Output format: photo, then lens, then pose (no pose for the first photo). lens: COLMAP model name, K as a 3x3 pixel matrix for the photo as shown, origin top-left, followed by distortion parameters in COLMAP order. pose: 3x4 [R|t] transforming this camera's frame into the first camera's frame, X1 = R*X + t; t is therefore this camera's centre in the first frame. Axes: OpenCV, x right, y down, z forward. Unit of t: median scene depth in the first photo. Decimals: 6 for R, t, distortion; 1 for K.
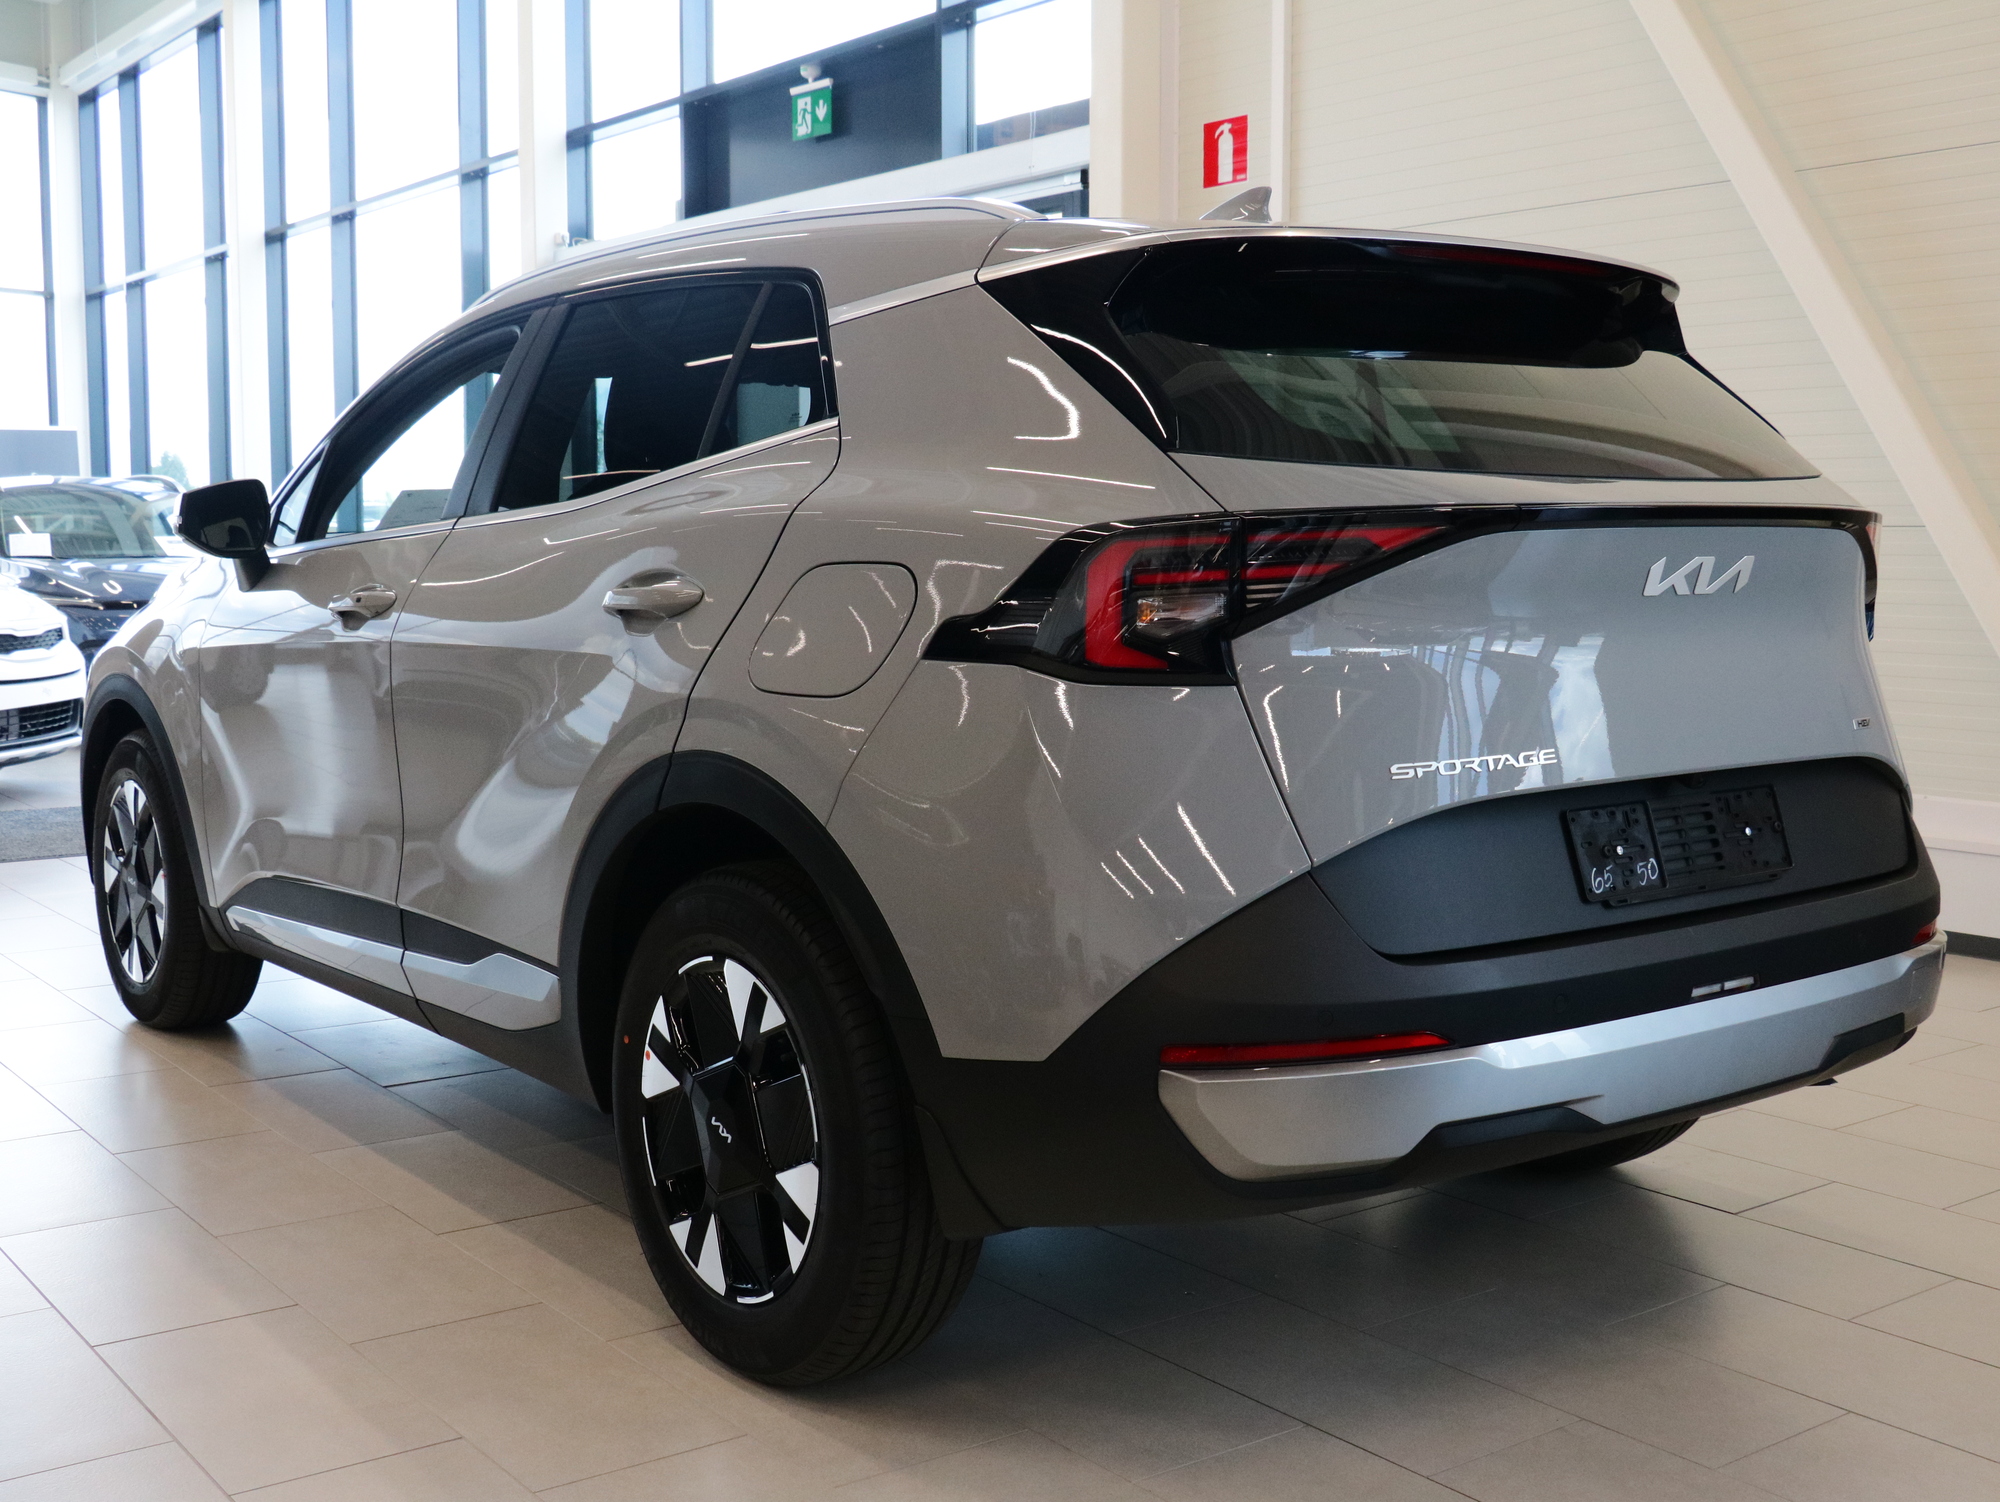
lens RADIAL K [[2149.4, 0, 1009.3], [0, 2149.4, 756.3], [0, 0, 1]] dist [-0.001814, 0.000000]
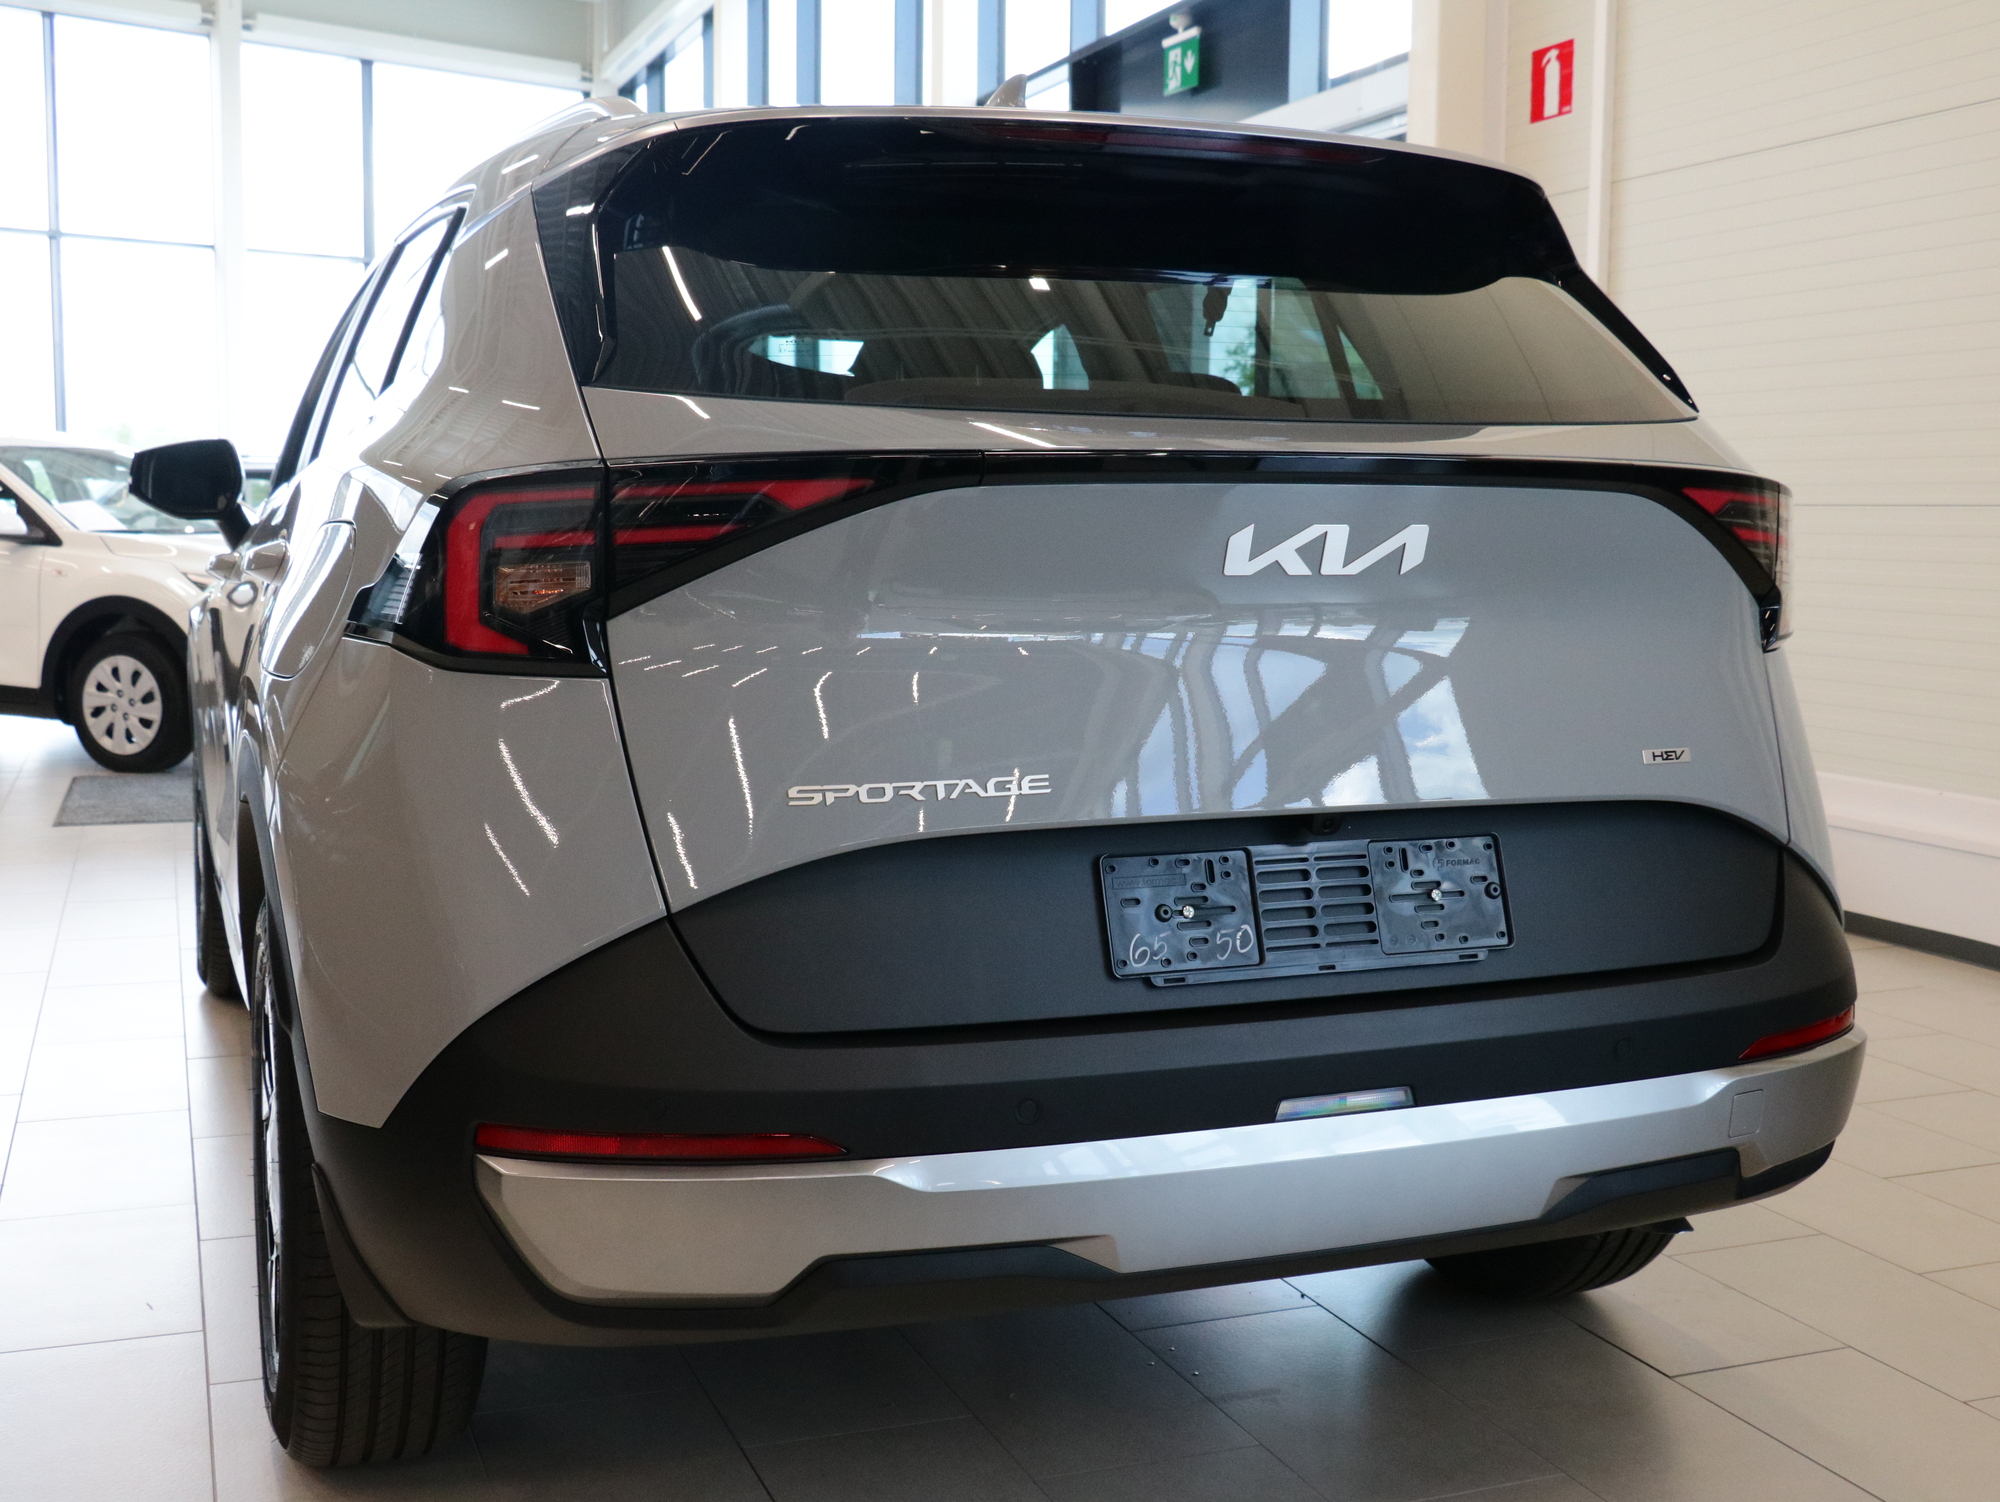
lens RADIAL K [[2149.4, 0, 994.4], [0, 2149.4, 739.5], [0, 0, 1]] dist [-0.001814, 0.000000]
pose [[0.962613, 0.040760, -0.267796, 0.410398], [-0.039874, 0.999166, 0.008746, -0.020354], [0.267930, 0.002259, 0.963436, 0.247801]]
